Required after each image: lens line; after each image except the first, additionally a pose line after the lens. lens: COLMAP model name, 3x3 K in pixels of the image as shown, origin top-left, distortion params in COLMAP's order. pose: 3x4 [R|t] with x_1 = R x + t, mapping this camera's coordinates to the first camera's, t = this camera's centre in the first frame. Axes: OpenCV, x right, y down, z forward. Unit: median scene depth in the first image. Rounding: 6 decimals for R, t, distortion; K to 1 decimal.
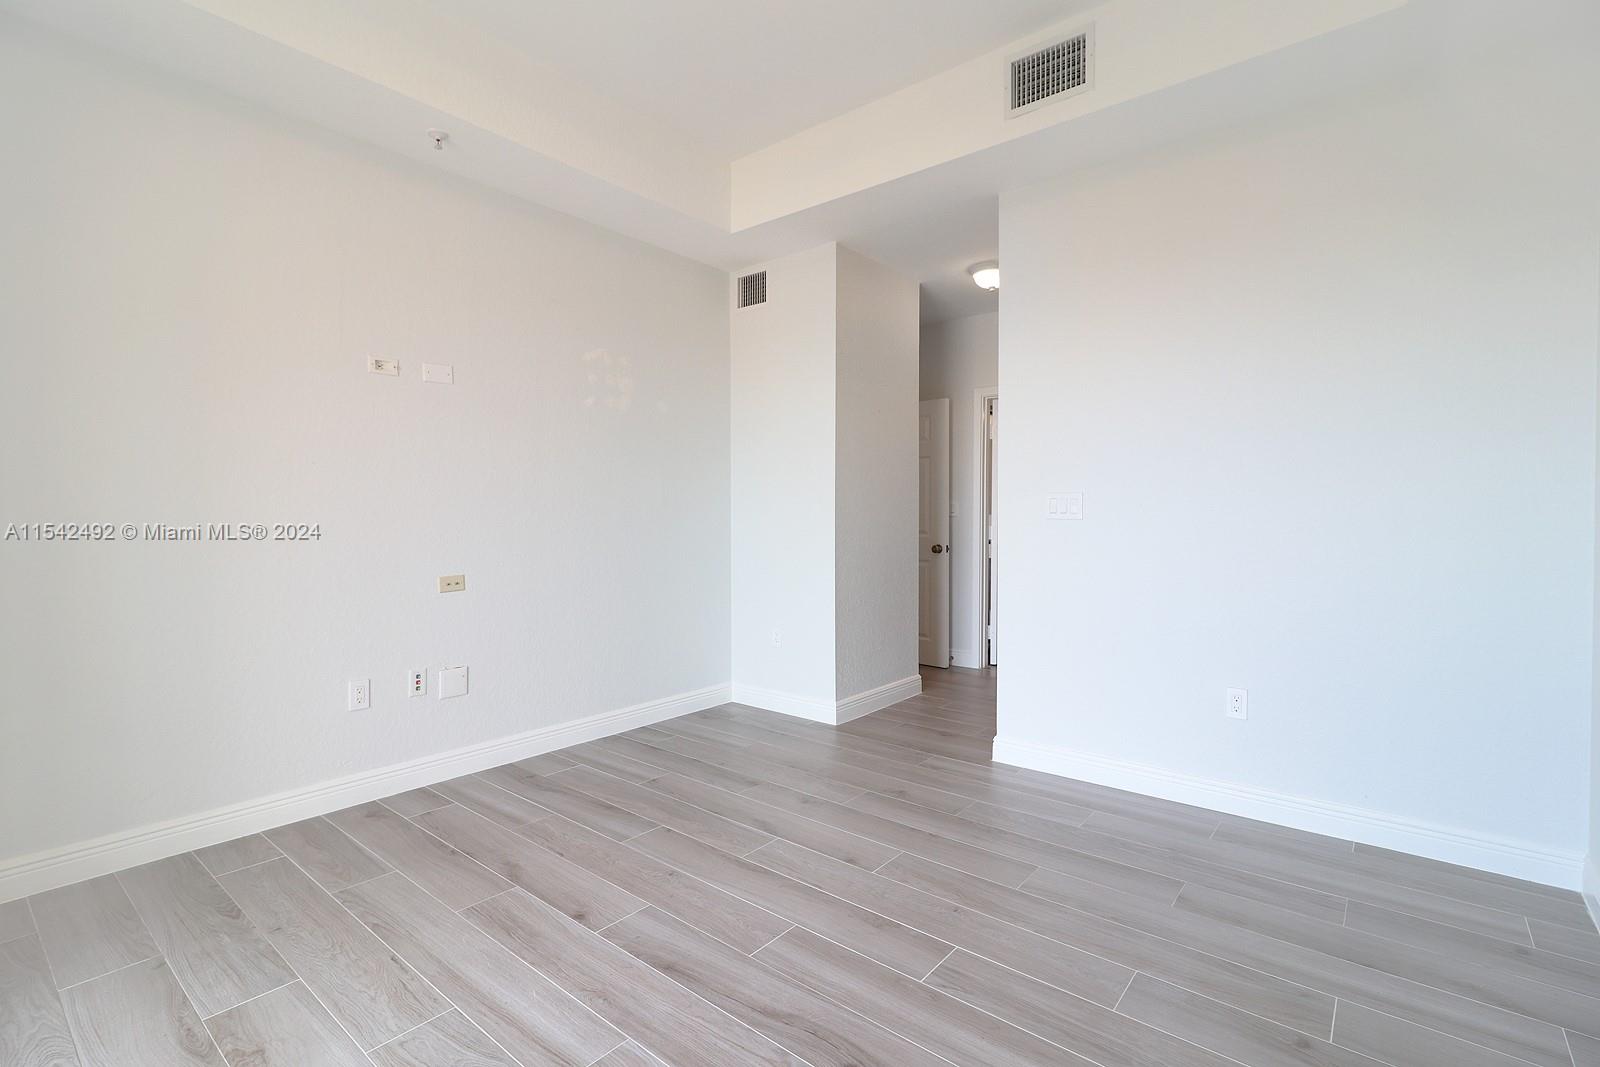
lens RADIAL K [[737.7, 0, 790.8], [0, 737.7, 528.0], [0, 0, 1]] dist [0.003503, -0.001441]
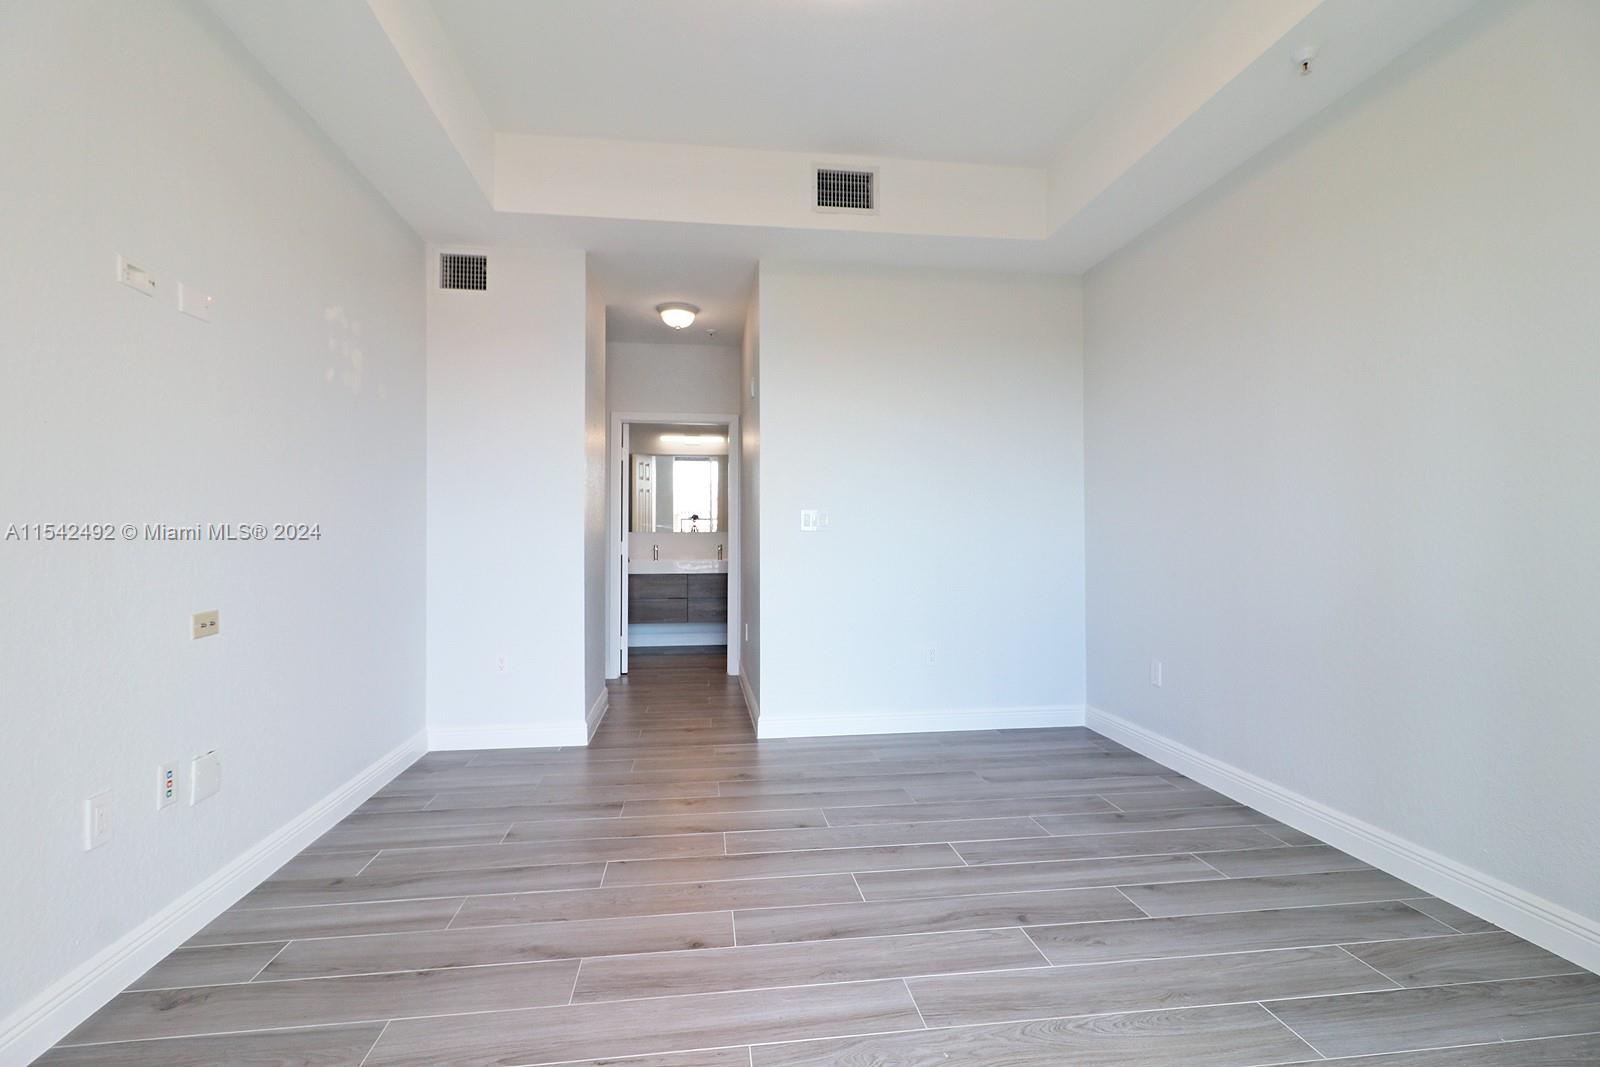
lens RADIAL K [[737.7, 0, 787.7], [0, 737.7, 535.0], [0, 0, 1]] dist [0.003503, -0.001441]
pose [[0.680747, 0.003170, 0.732511, -0.705344], [0.015474, 0.999705, -0.018706, 0.019334], [-0.732355, 0.024069, 0.680498, 0.207818]]
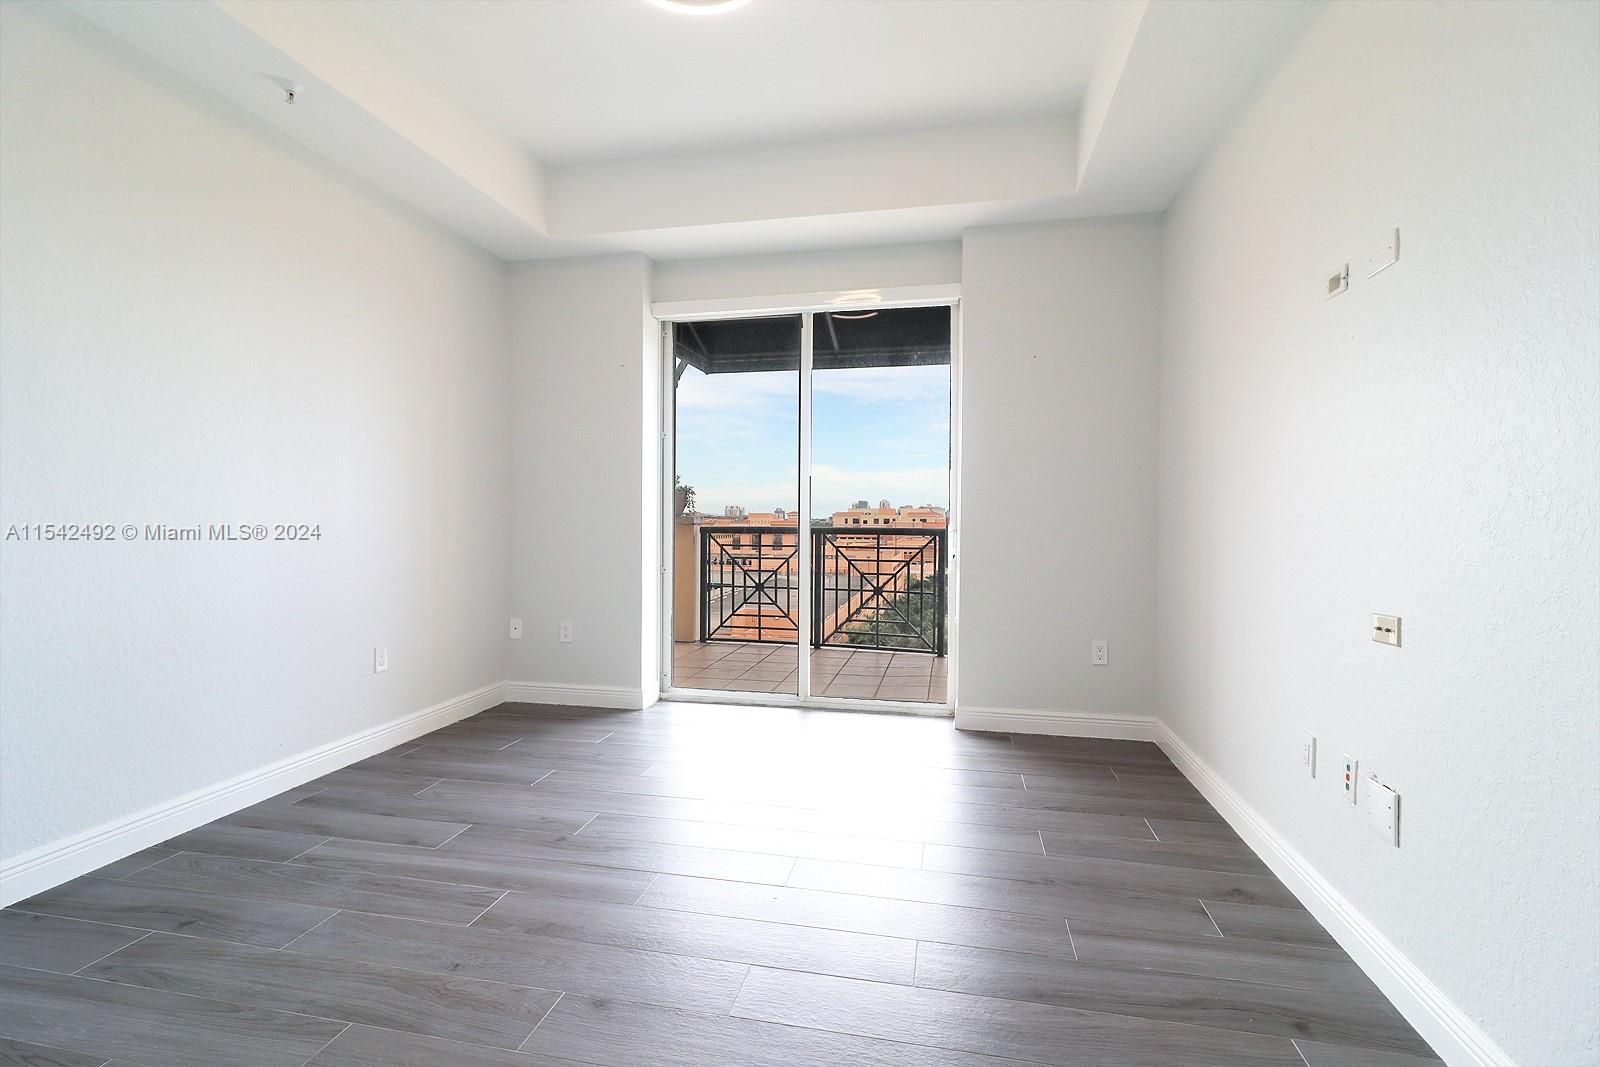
lens RADIAL K [[737.7, 0, 797.2], [0, 737.7, 532.4], [0, 0, 1]] dist [0.003503, -0.001441]
pose [[-0.883581, 0.005653, -0.468244, 0.216826], [-0.013390, 0.999213, 0.037332, -0.013100], [0.468086, 0.039256, -0.882810, 1.528129]]
